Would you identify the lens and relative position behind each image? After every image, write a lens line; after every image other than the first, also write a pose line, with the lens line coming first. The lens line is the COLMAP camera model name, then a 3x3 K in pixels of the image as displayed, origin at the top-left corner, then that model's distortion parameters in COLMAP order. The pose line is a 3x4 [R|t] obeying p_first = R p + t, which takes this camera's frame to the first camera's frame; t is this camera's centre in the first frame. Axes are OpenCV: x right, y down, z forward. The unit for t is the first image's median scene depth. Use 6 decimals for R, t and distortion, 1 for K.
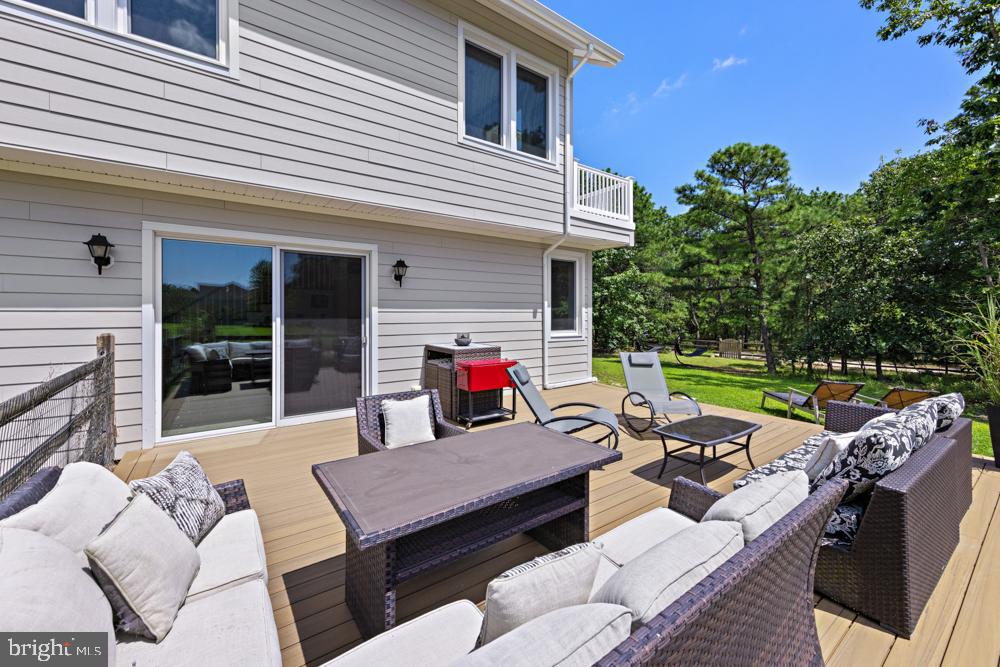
lens RADIAL K [[411.1, 0, 489.7], [0, 411.1, 317.7], [0, 0, 1]] dist [-0.000712, -0.000142]
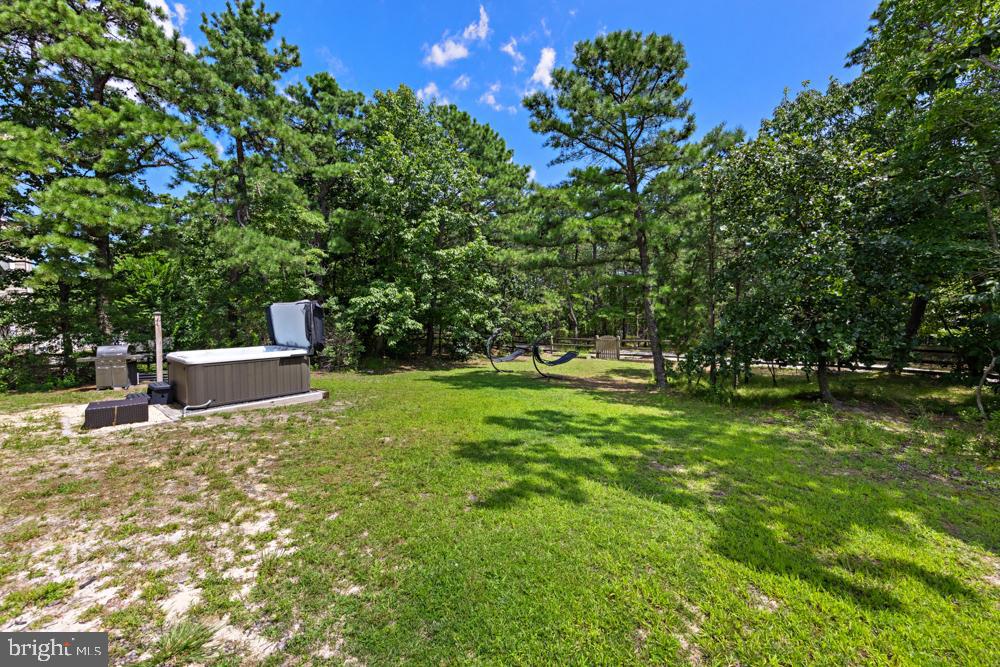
lens RADIAL K [[411.1, 0, 500.0], [0, 411.1, 330.4], [0, 0, 1]] dist [-0.000712, -0.000142]
pose [[0.963645, -0.029820, 0.265518, 0.192632], [0.021676, 0.999202, 0.033552, 0.010702], [-0.266307, -0.026577, 0.963522, 0.320226]]
